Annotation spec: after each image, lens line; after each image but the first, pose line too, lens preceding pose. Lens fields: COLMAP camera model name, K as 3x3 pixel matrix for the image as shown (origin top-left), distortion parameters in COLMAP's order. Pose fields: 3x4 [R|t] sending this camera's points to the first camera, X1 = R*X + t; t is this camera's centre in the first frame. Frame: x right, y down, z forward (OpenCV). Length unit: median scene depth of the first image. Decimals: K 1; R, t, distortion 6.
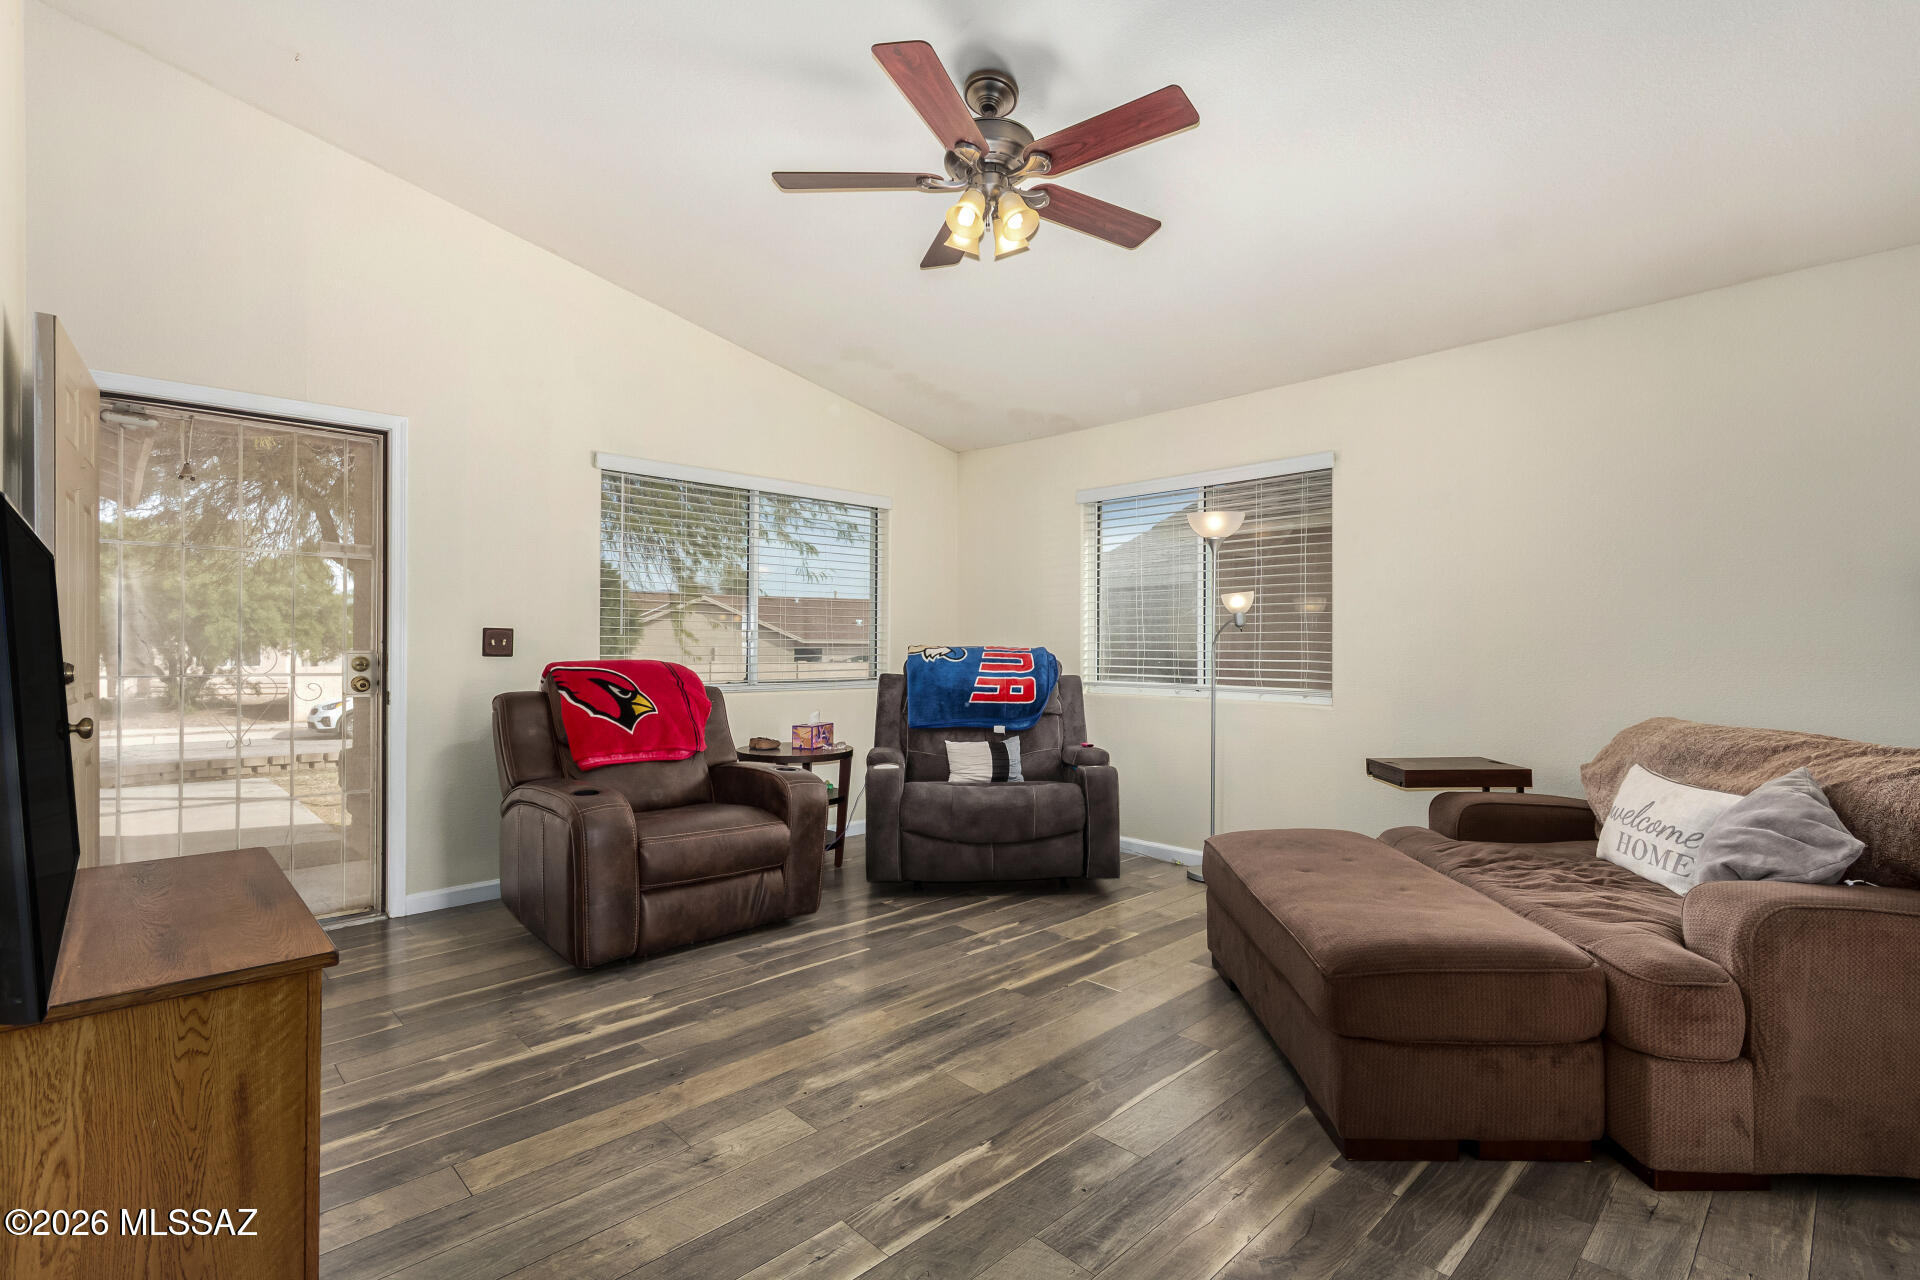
lens RADIAL K [[887.9, 0, 969.8], [0, 887.9, 646.3], [0, 0, 1]] dist [0.005247, 0.001312]
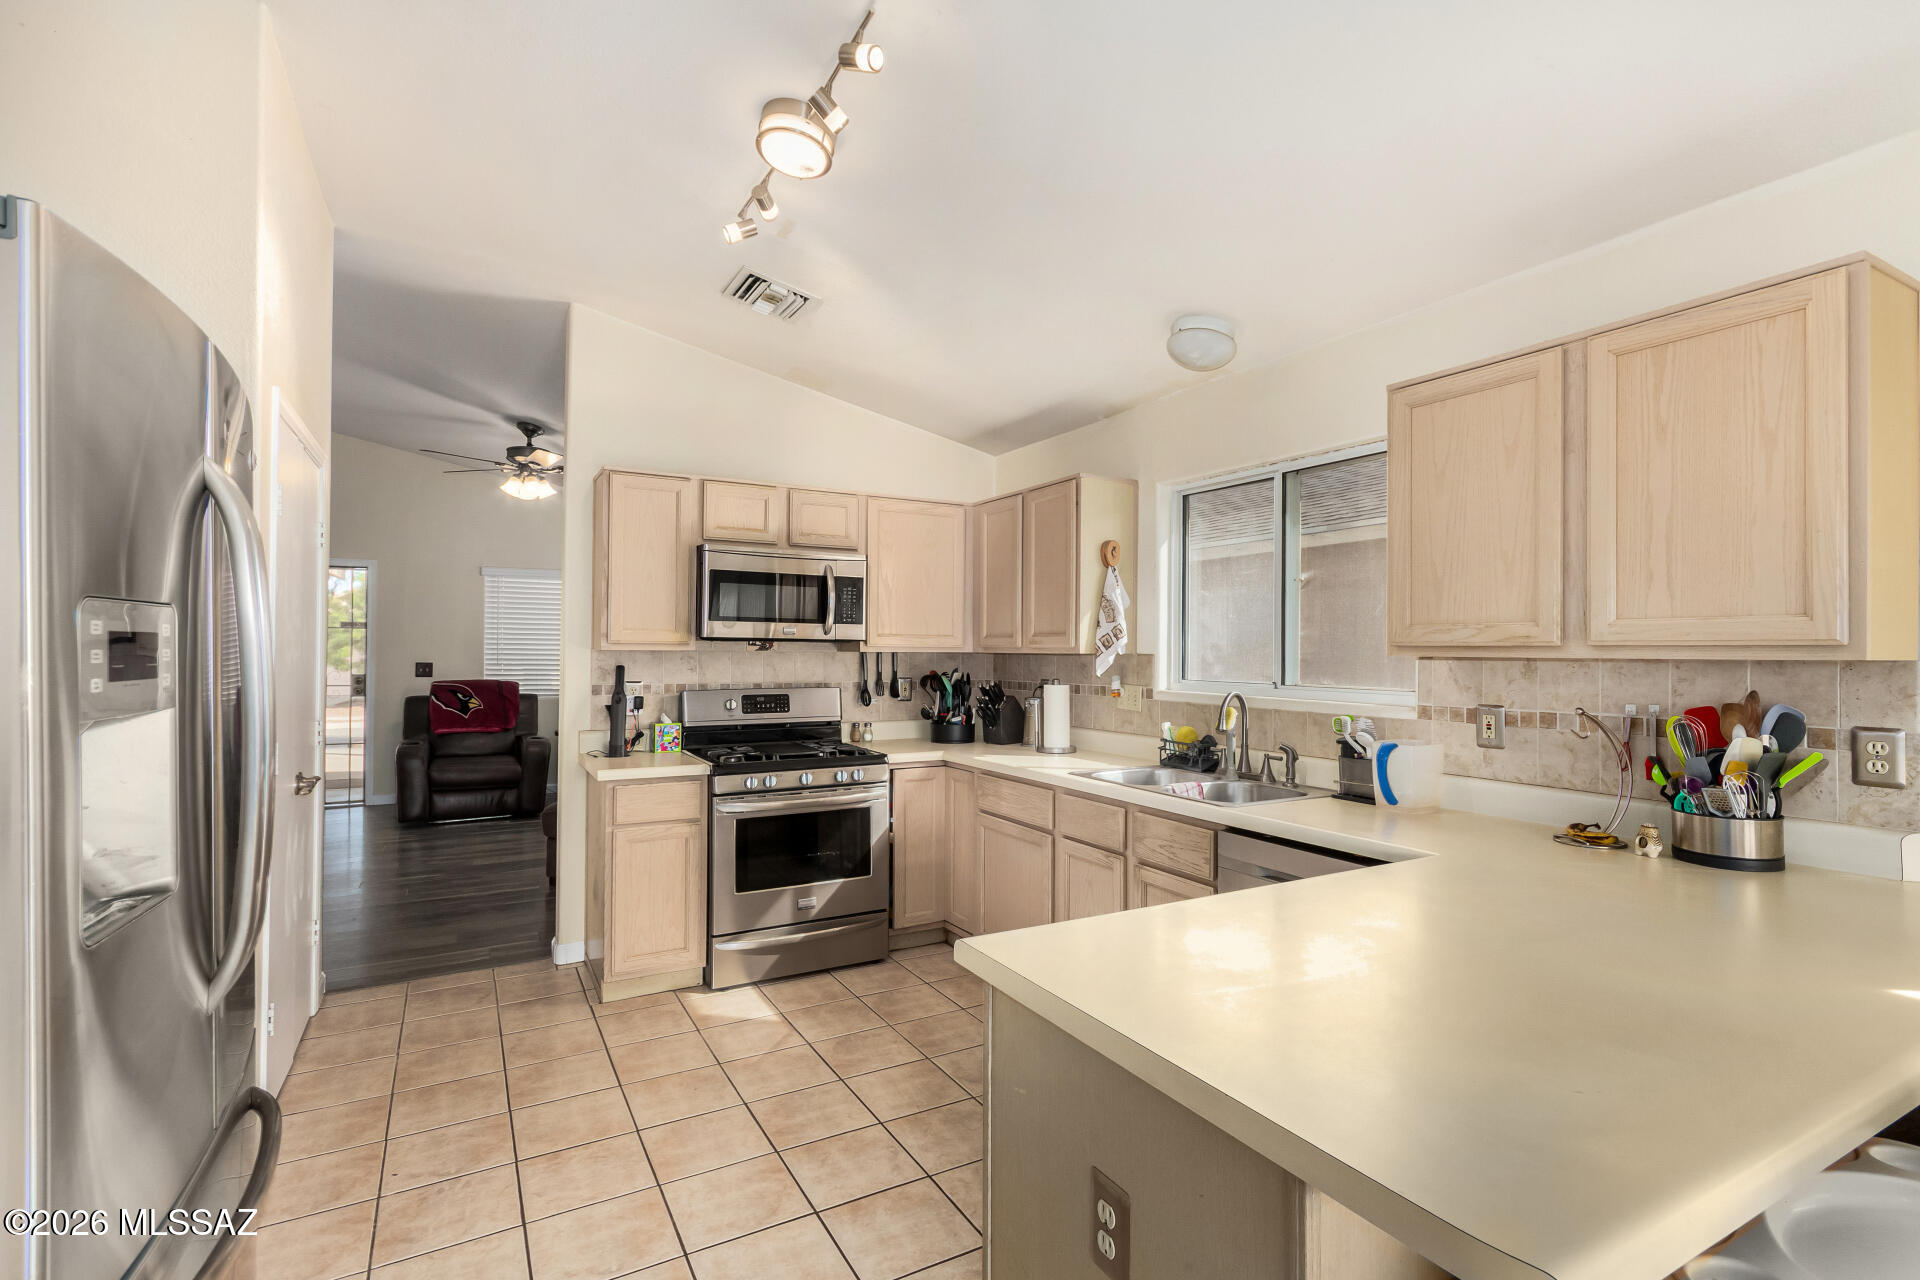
lens RADIAL K [[887.9, 0, 974.3], [0, 887.9, 637.1], [0, 0, 1]] dist [0.005247, 0.001312]
pose [[0.968545, -0.003948, -0.248808, 1.471813], [0.001853, 0.999961, -0.008654, -0.074786], [0.248833, 0.007921, 0.968514, -0.766662]]
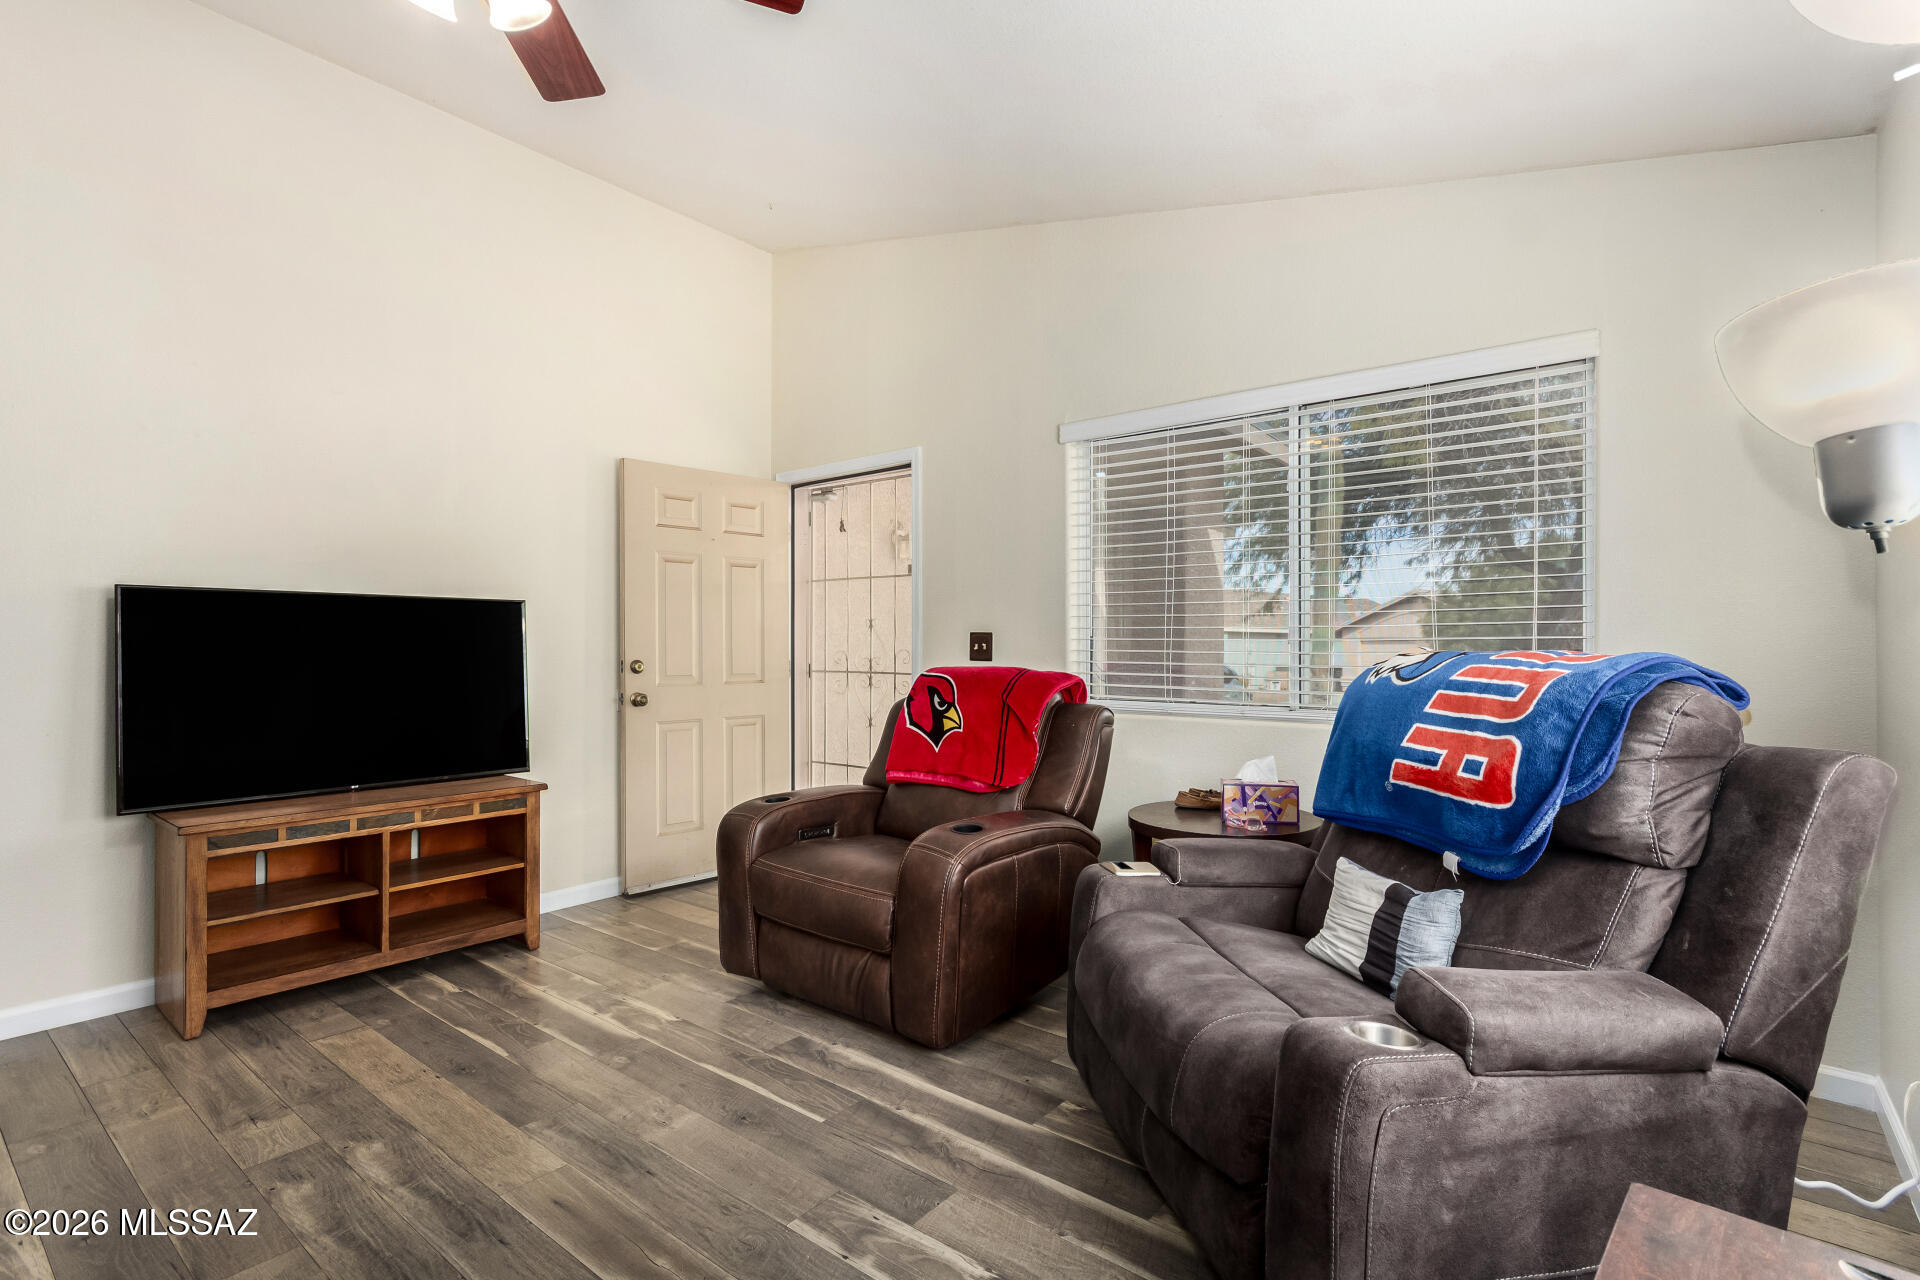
lens RADIAL K [[887.9, 0, 975.5], [0, 887.9, 653.8], [0, 0, 1]] dist [0.005247, 0.001312]
pose [[0.134575, 0.002422, -0.990900, 0.597524], [0.001233, 0.999996, 0.002612, 0.000903], [0.990903, -0.001573, 0.134572, 1.136513]]
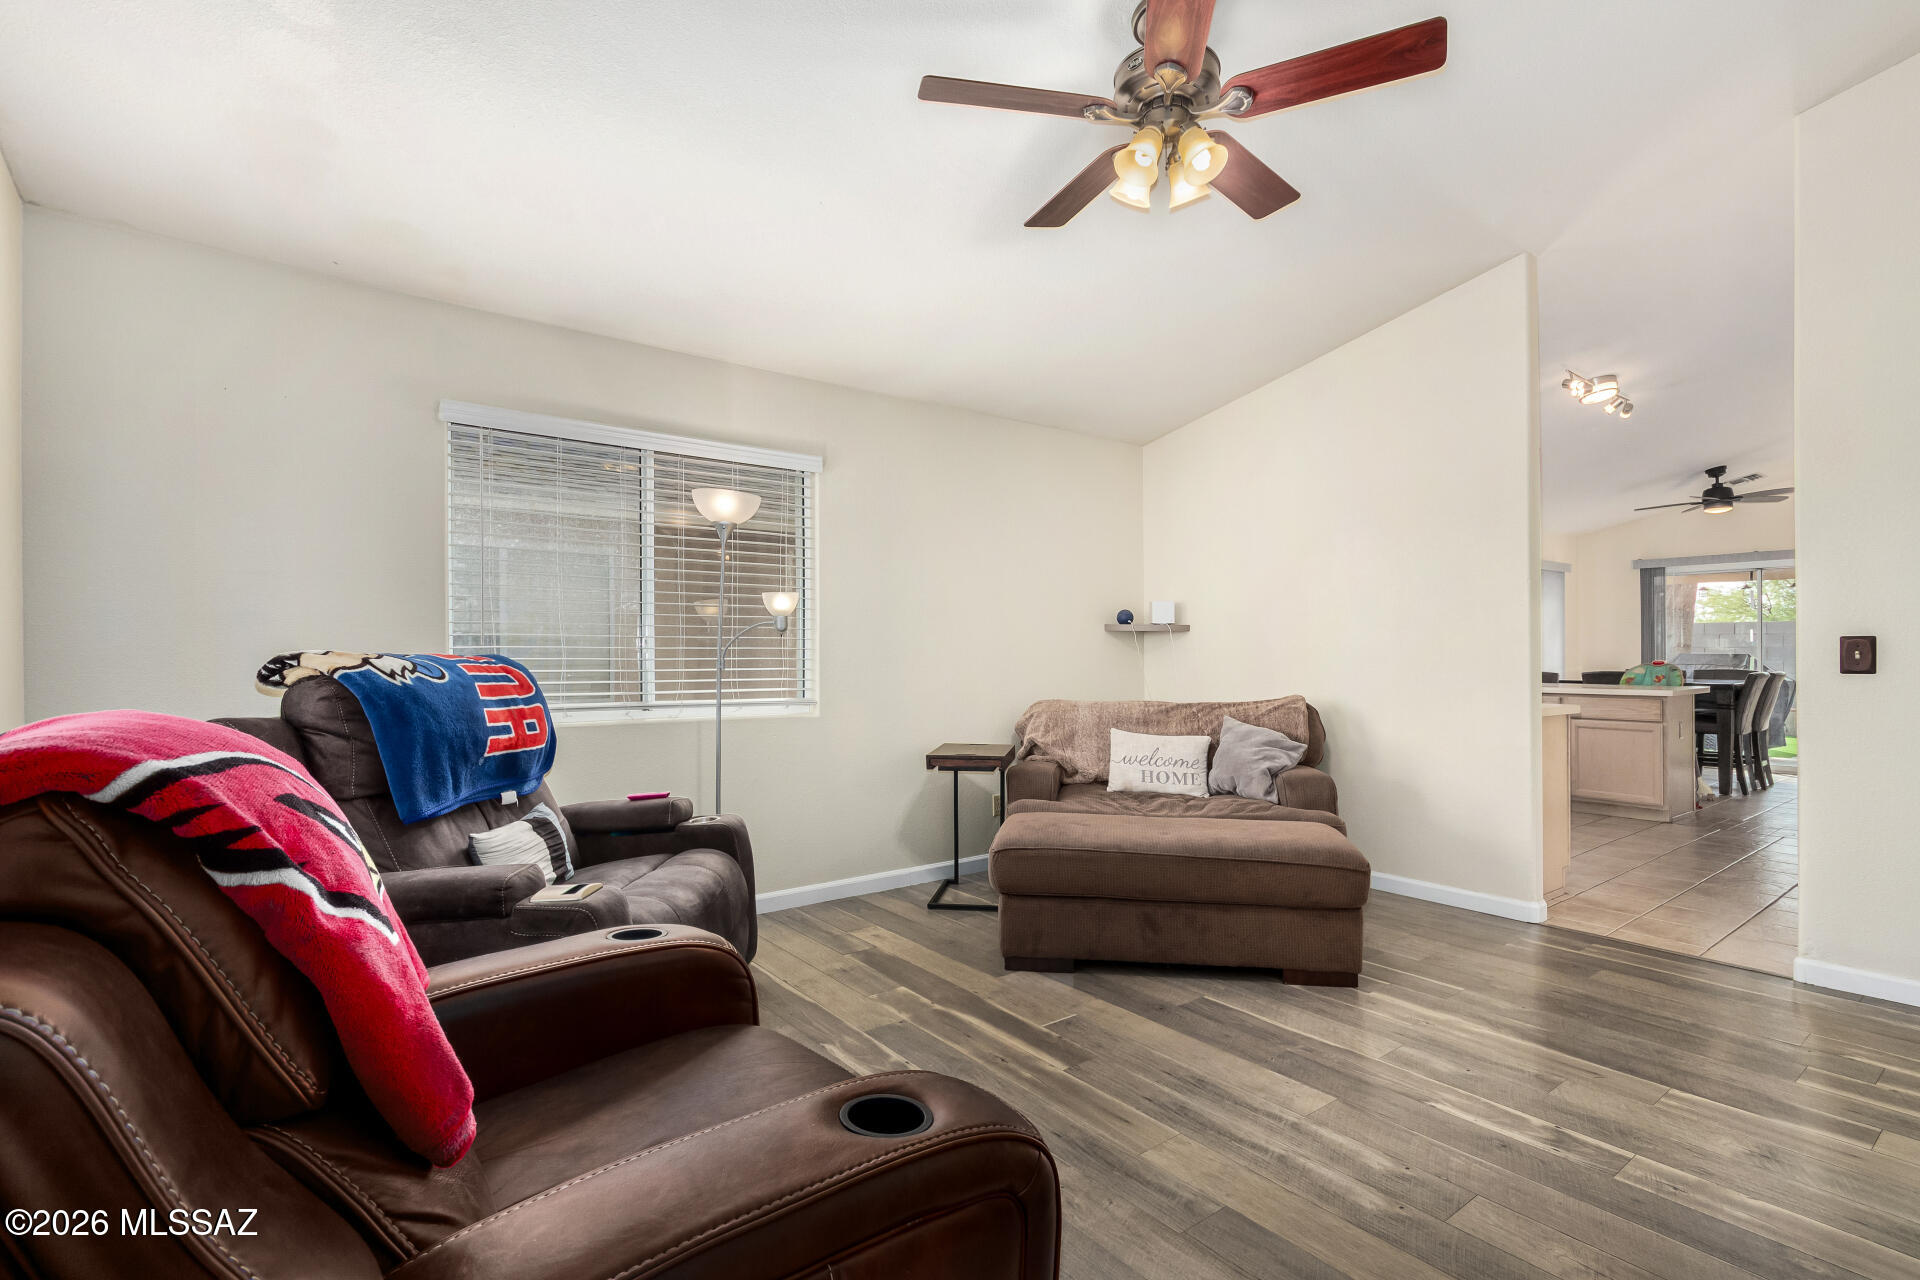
lens RADIAL K [[900.5, 0, 978.2], [0, 900.5, 657.9], [0, 0, 1]] dist [0.014938, -0.004767]
pose [[0.105038, -0.006577, 0.994446, -0.785957], [-0.002771, 0.999972, 0.006906, -0.002211], [-0.994464, -0.003481, 0.105017, 0.977270]]
